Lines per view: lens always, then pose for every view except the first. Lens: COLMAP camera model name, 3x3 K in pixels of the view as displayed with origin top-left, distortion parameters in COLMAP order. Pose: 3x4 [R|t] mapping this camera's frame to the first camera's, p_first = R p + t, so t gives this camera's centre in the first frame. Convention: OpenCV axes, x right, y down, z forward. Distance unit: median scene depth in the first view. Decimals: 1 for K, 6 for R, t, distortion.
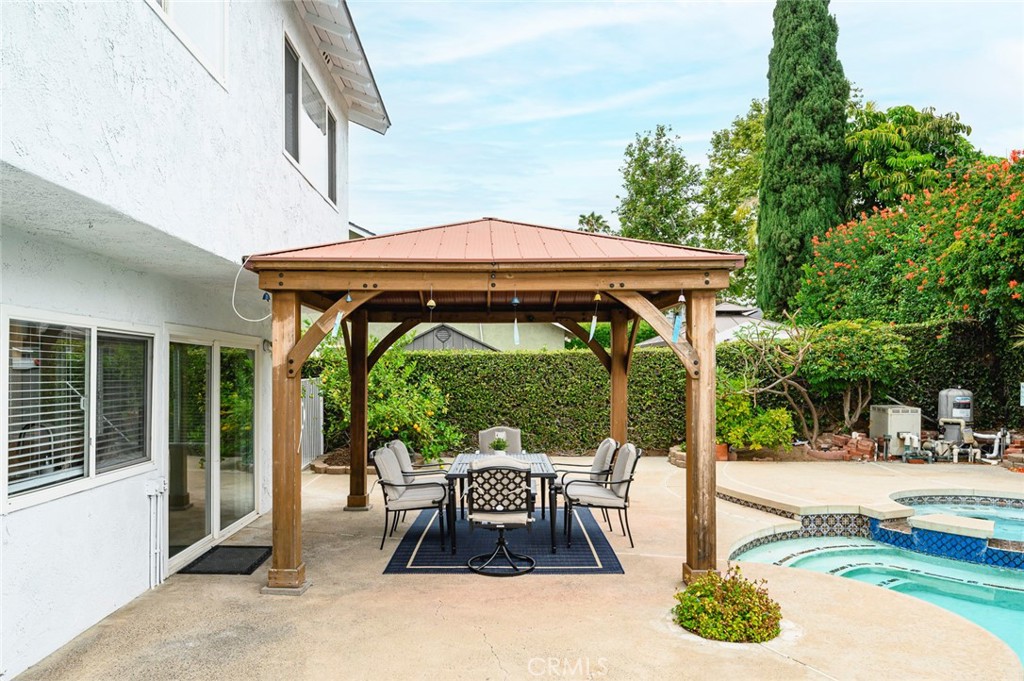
lens RADIAL K [[662.8, 0, 508.9], [0, 662.8, 364.3], [0, 0, 1]] dist [-0.004142, -0.002763]
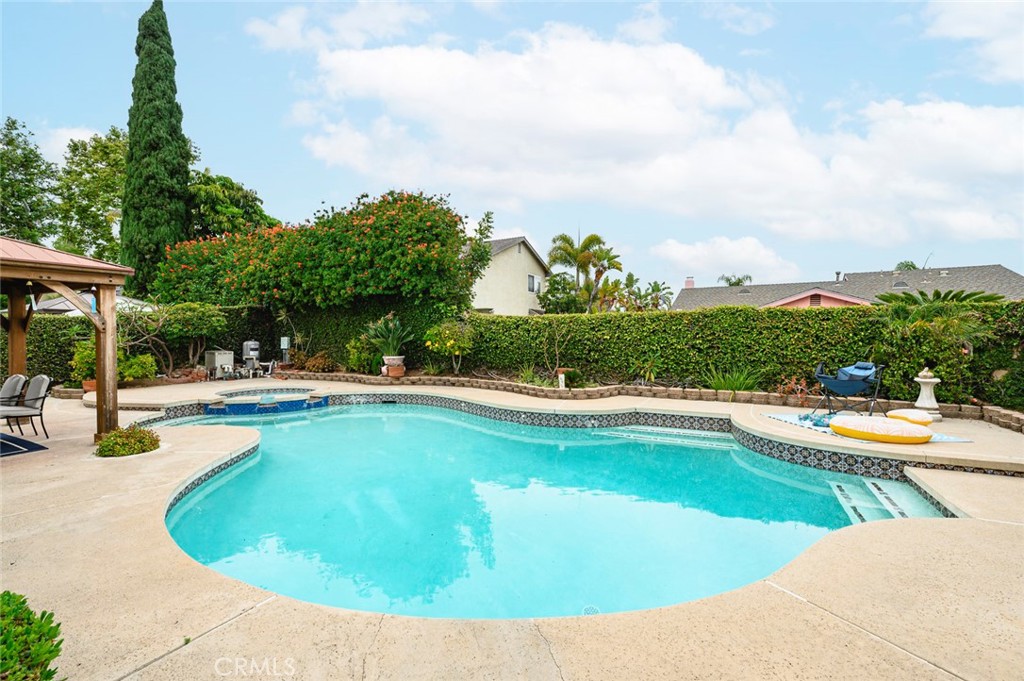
lens RADIAL K [[467.1, 0, 512.0], [0, 467.1, 340.5], [0, 0, 1]] dist [0.001910, 0.000169]
pose [[0.475439, -0.012833, 0.879655, -0.143277], [-0.003278, 0.999861, 0.016359, 0.008611], [-0.879742, -0.010661, 0.475331, -0.277022]]
